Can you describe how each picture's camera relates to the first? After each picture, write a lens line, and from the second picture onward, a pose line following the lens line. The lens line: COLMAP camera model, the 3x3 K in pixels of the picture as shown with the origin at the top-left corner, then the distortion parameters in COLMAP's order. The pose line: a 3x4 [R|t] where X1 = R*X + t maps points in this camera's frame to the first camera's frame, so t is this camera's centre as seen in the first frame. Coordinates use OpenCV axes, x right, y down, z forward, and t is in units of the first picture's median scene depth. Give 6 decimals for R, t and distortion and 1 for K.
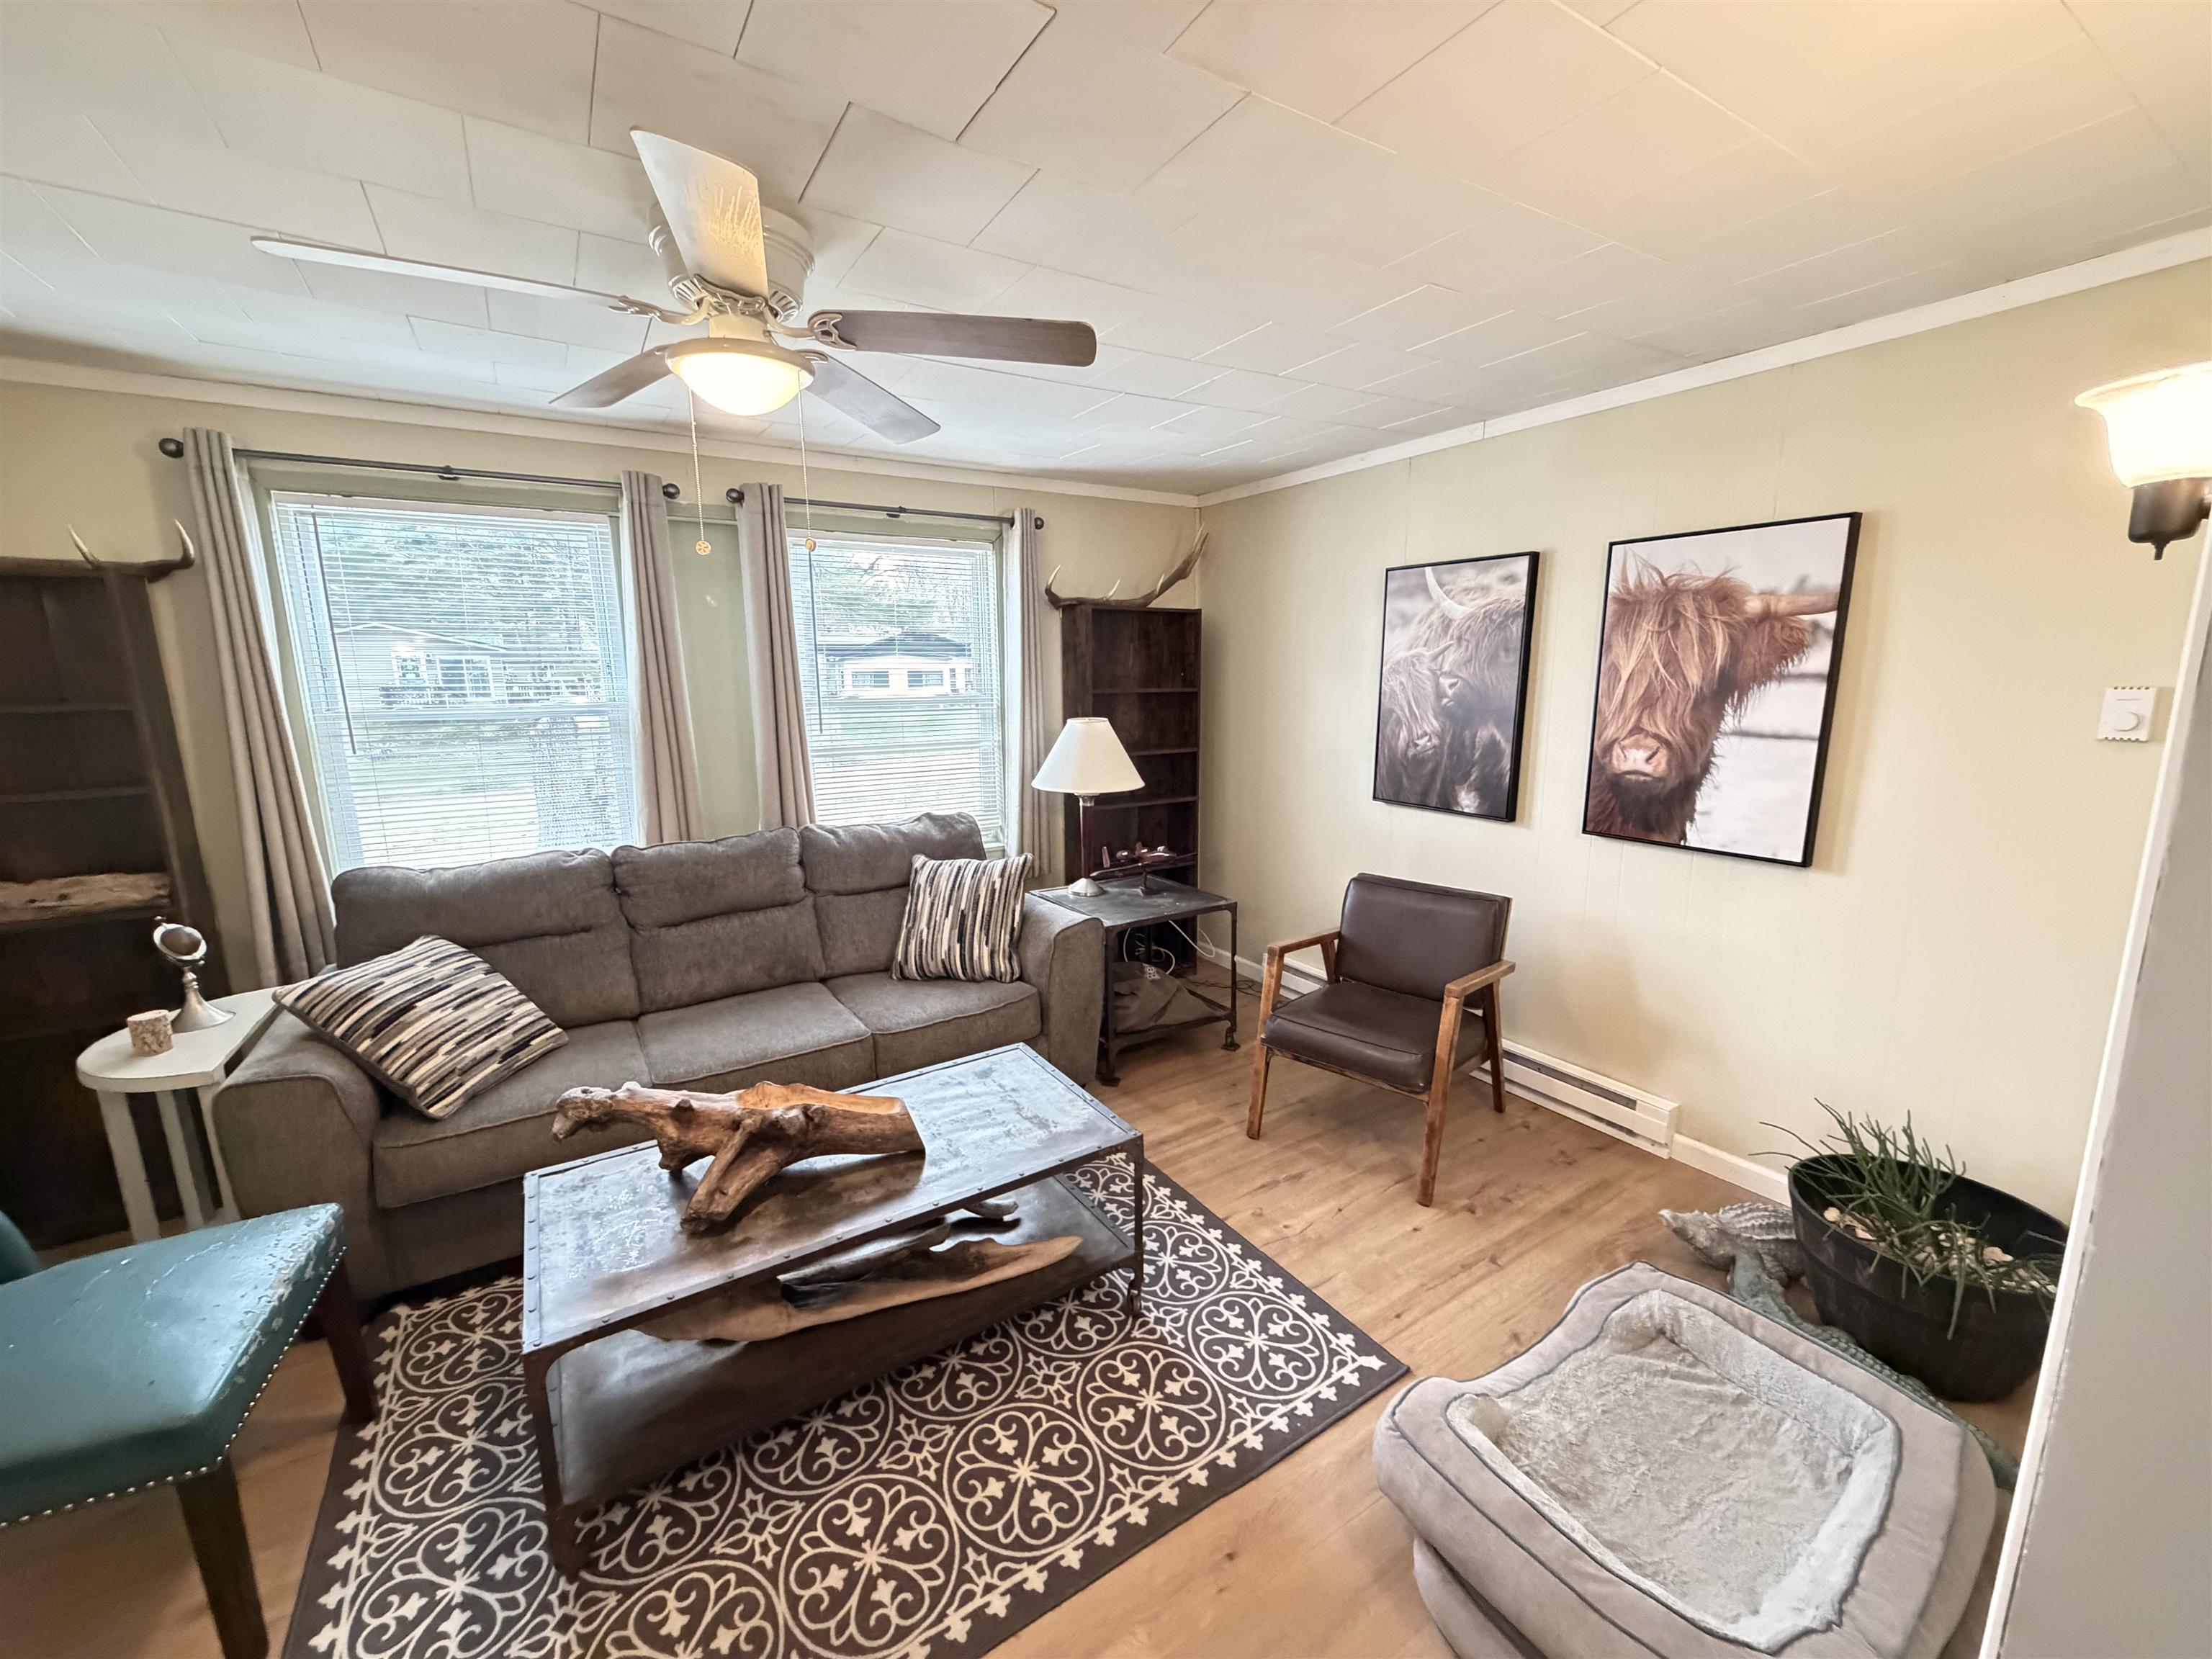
lens RADIAL K [[880.2, 0, 1094.9], [0, 880.2, 828.6], [0, 0, 1]] dist [0.000718, -0.000241]
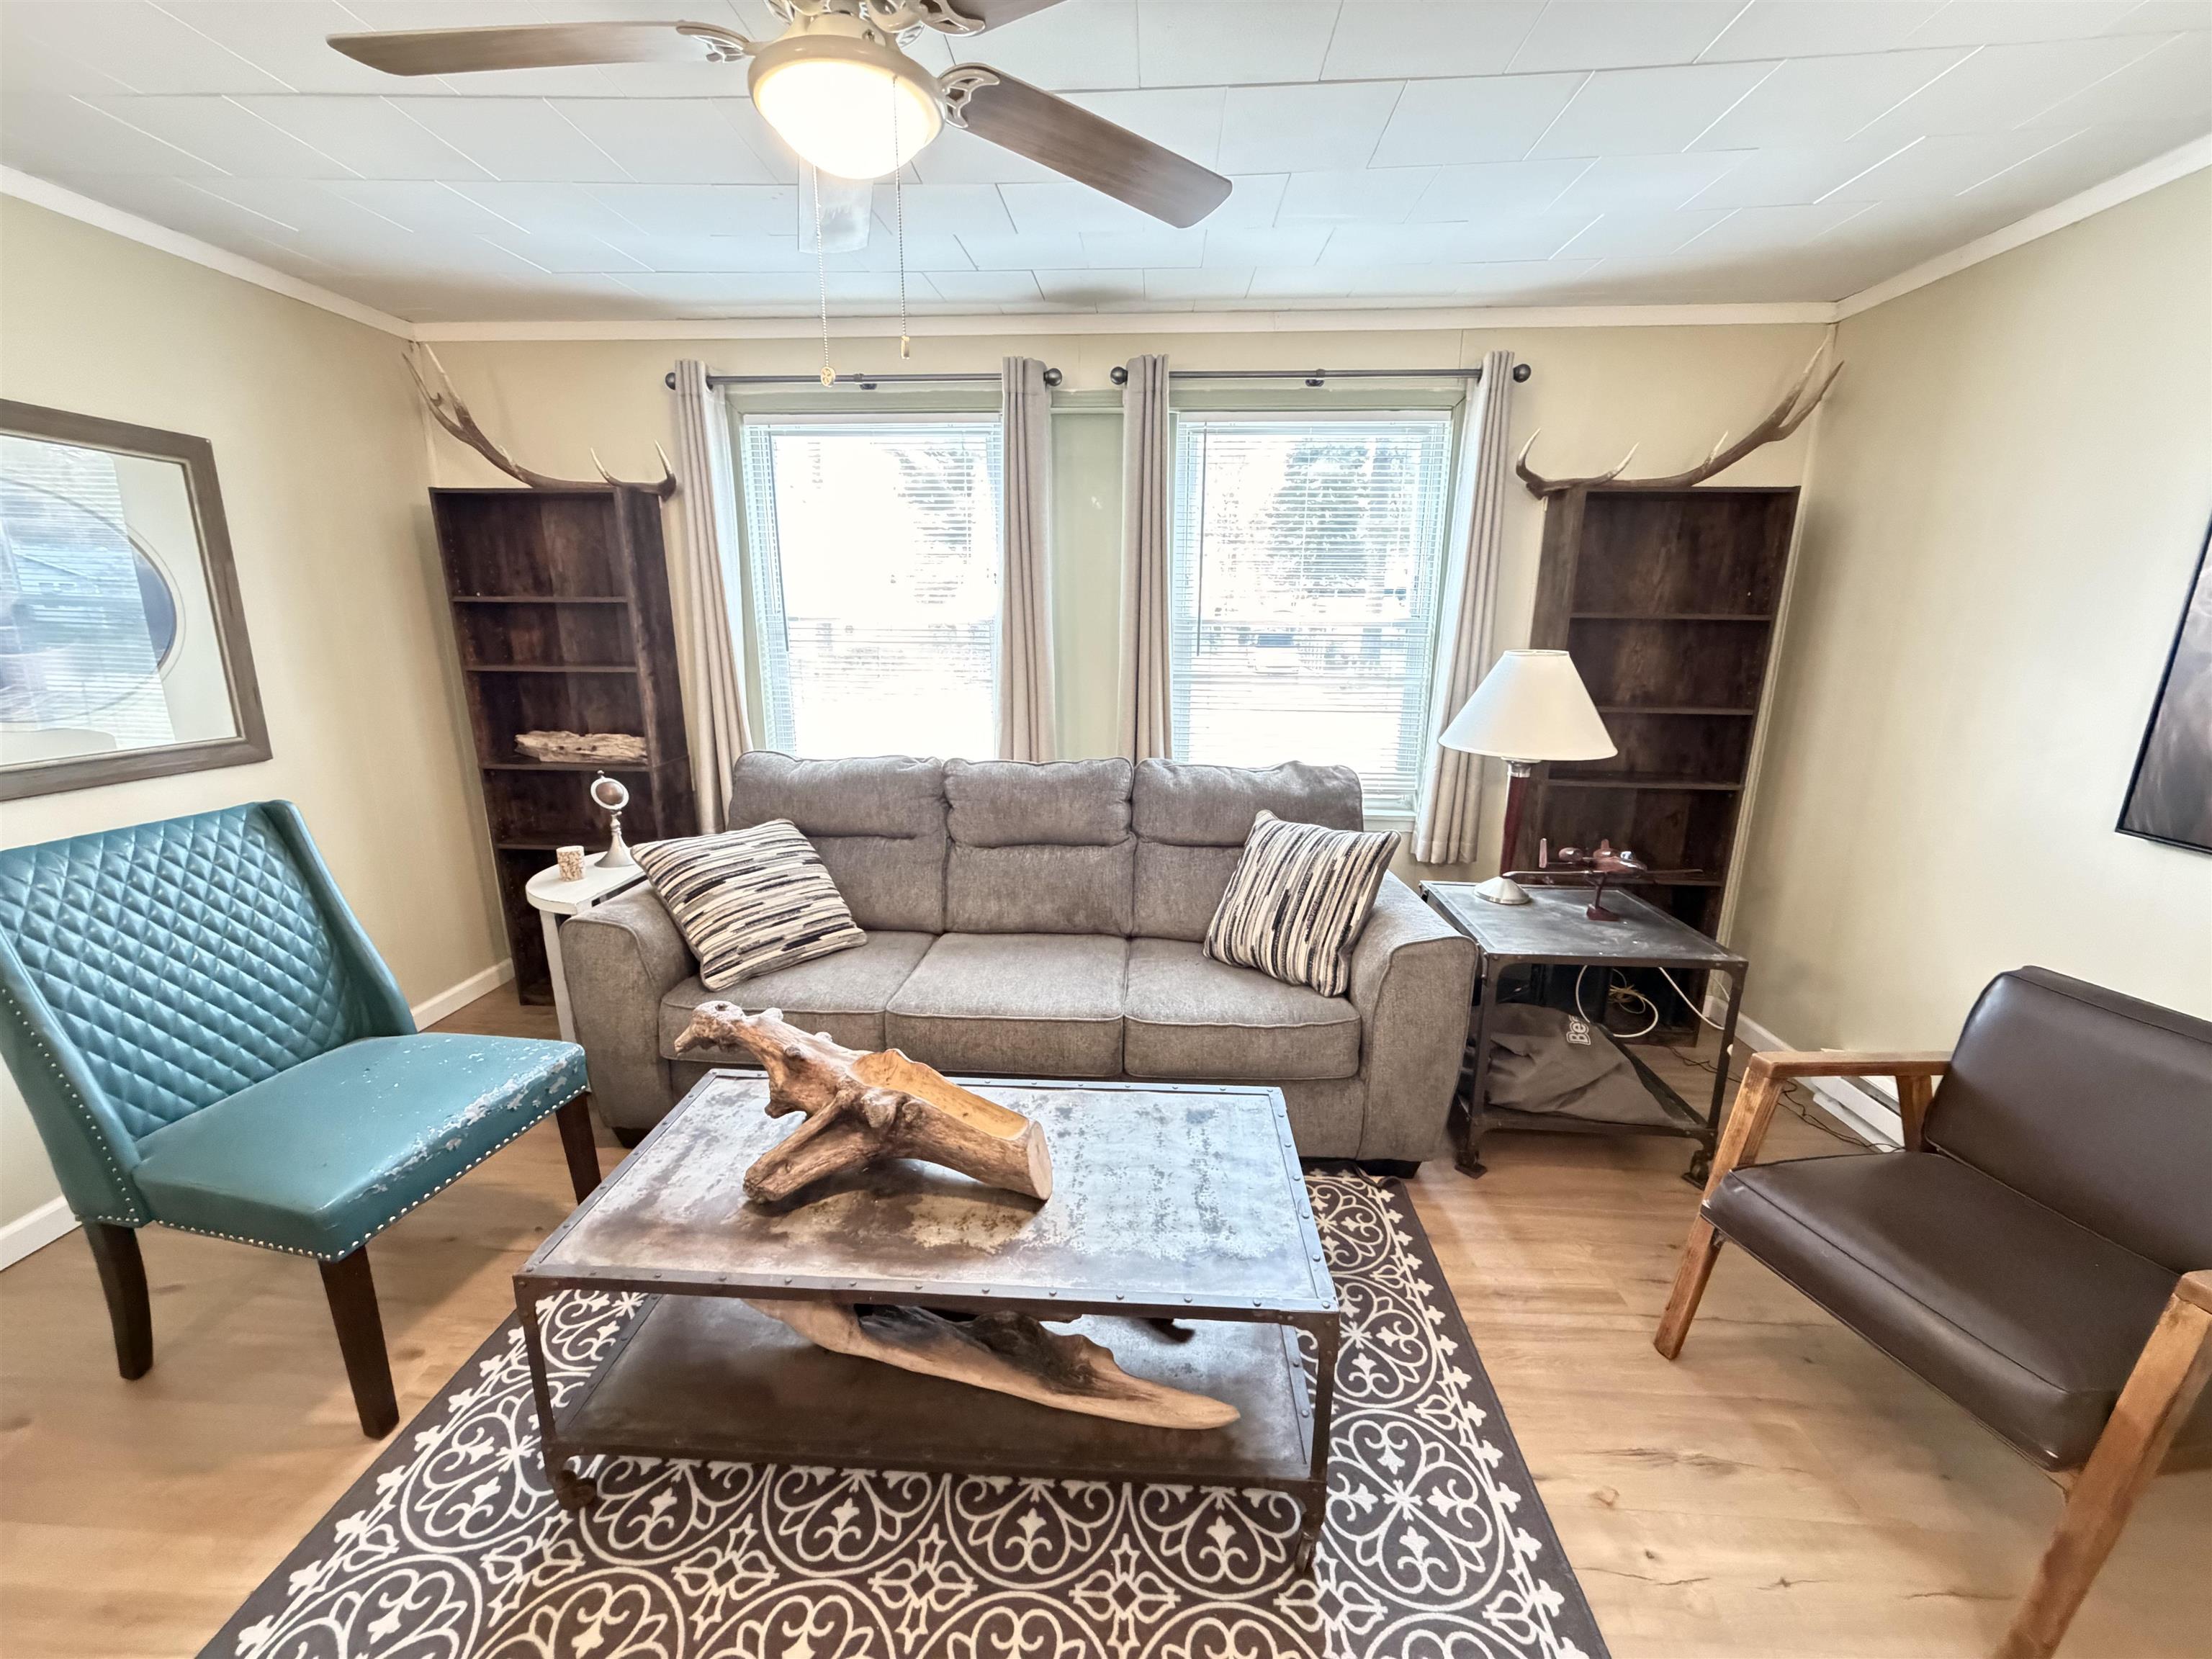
lens RADIAL K [[880.2, 0, 1096.5], [0, 880.2, 827.9], [0, 0, 1]] dist [0.000718, -0.000241]
pose [[0.813283, 0.152476, -0.561536, 0.162324], [-0.119050, 0.988244, 0.095919, -0.017454], [0.569560, -0.011158, 0.821874, 0.317918]]
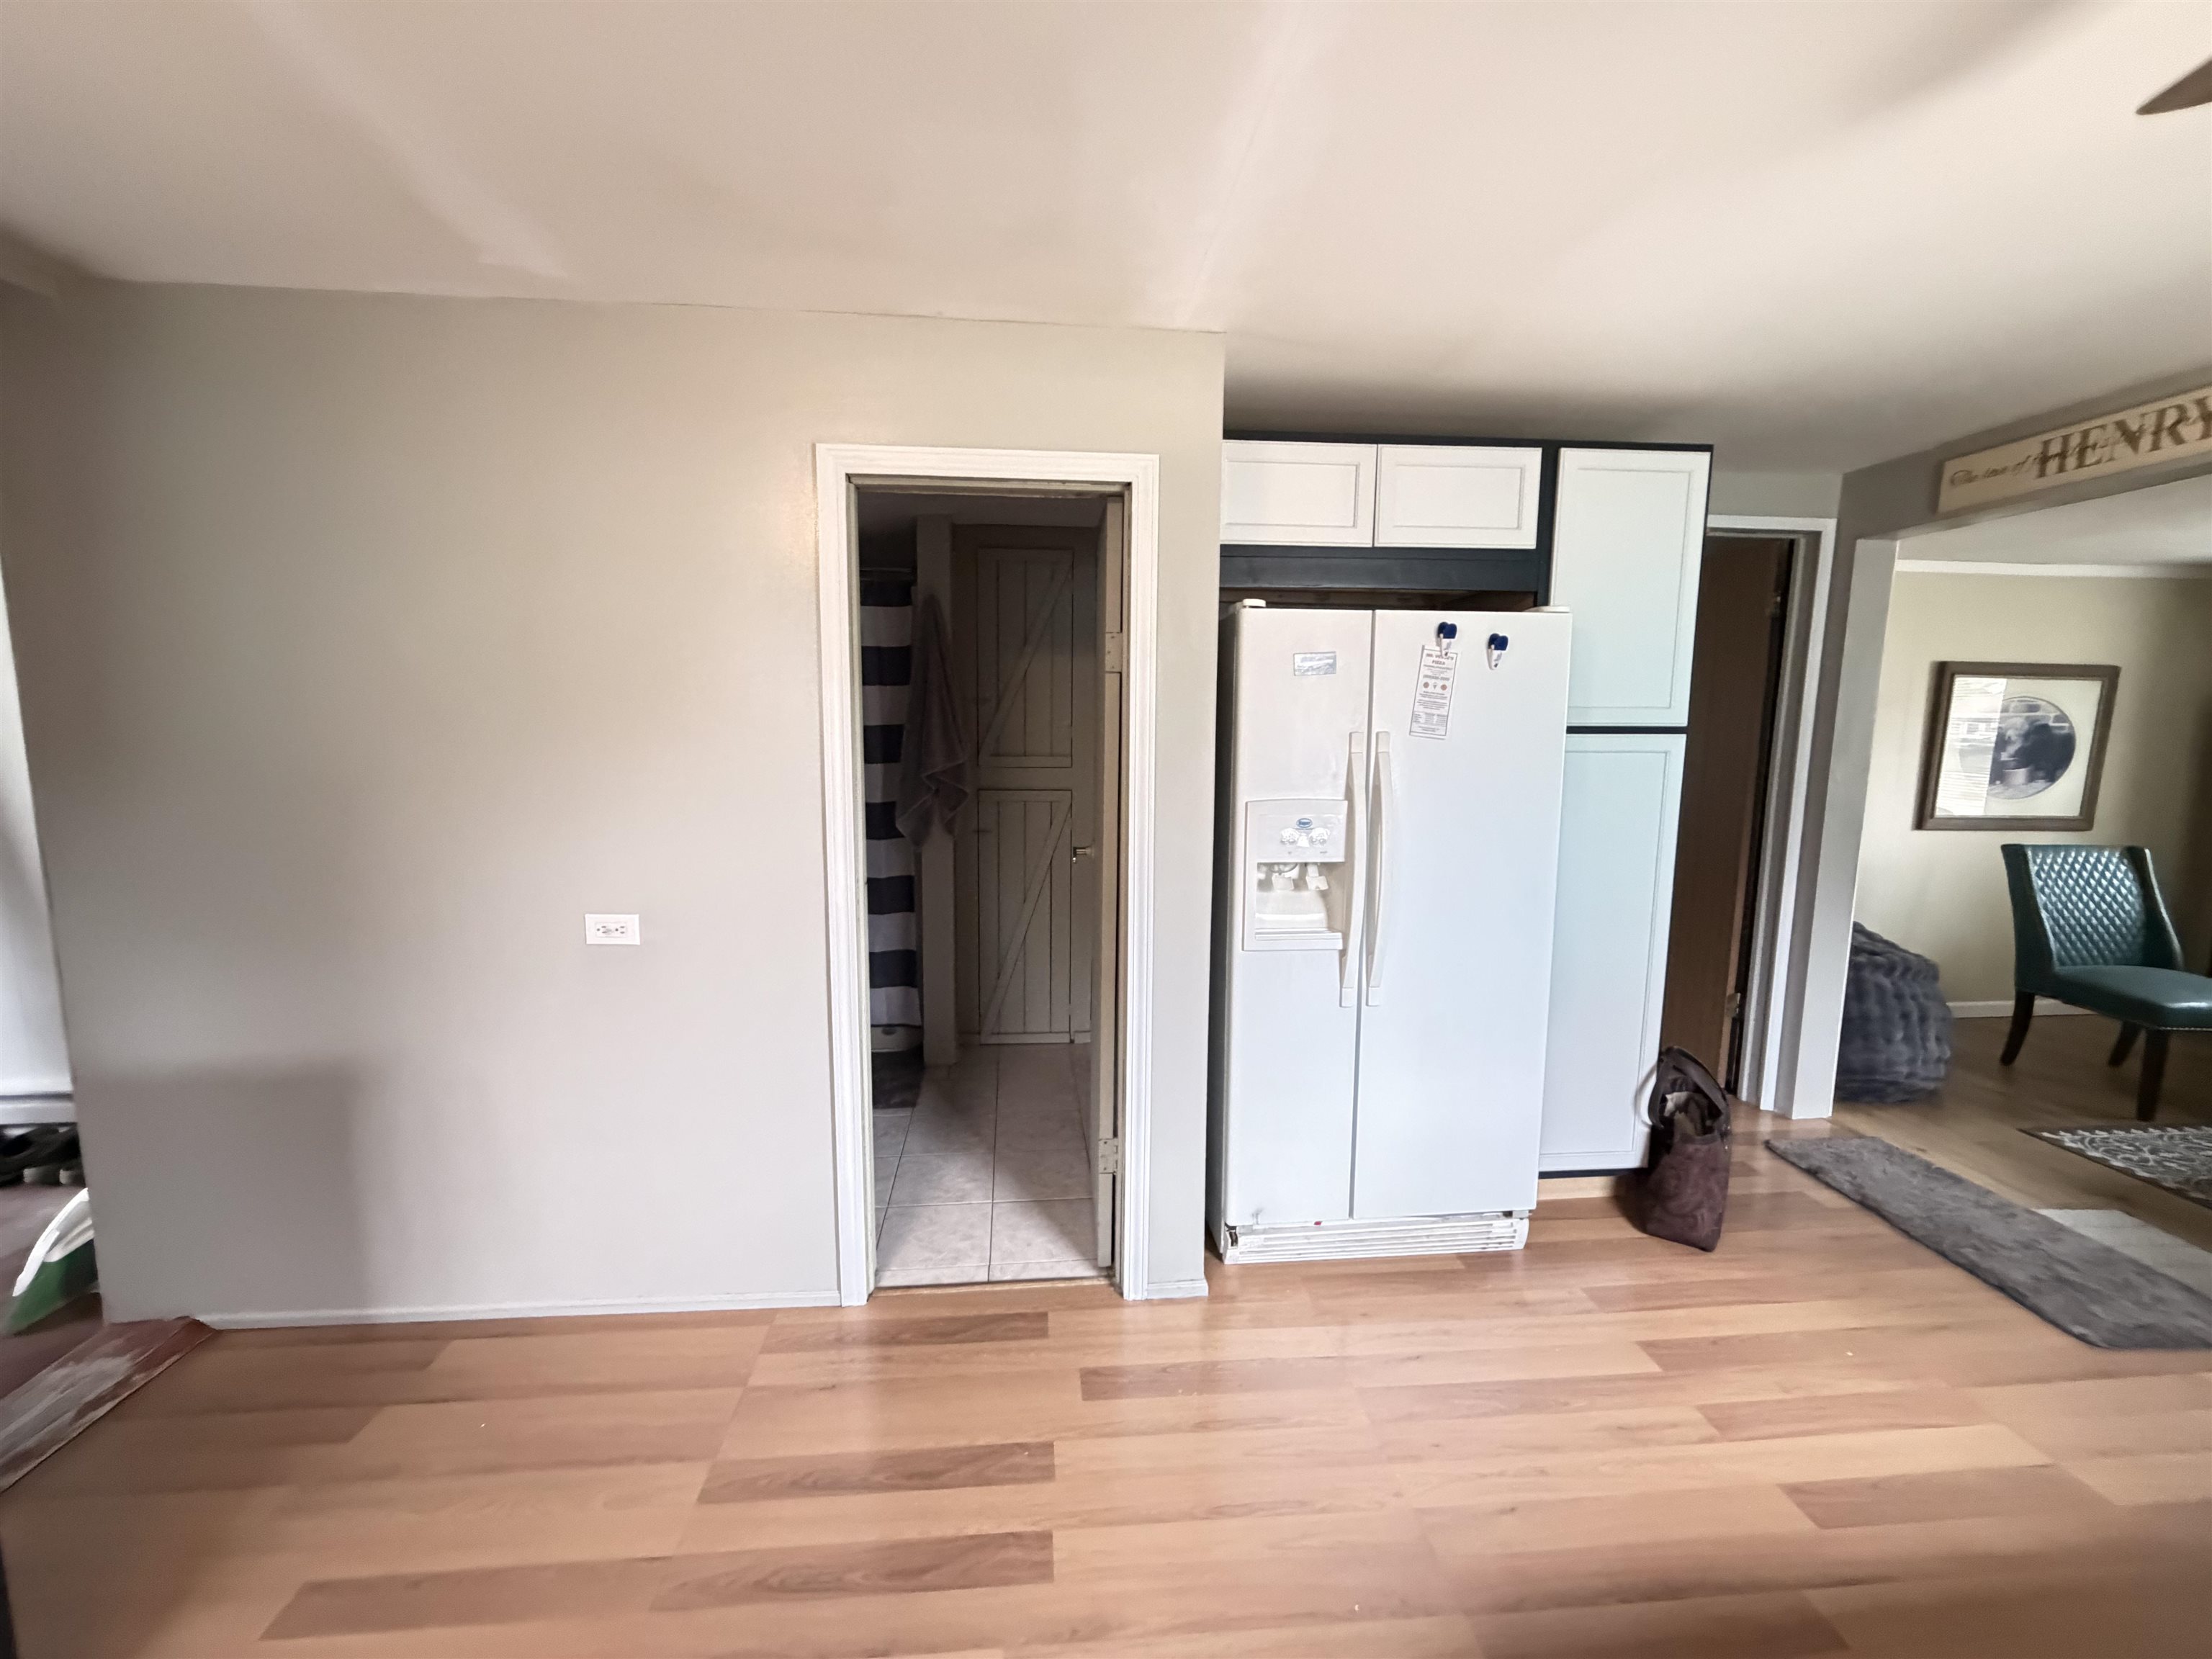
lens RADIAL K [[880.2, 0, 1101.9], [0, 880.2, 831.2], [0, 0, 1]] dist [0.000718, -0.000241]
pose [[-0.454205, 0.117262, -0.883146, 1.339420], [-0.165564, 0.962921, 0.213004, 0.061032], [0.875378, 0.242965, -0.417949, -0.401336]]
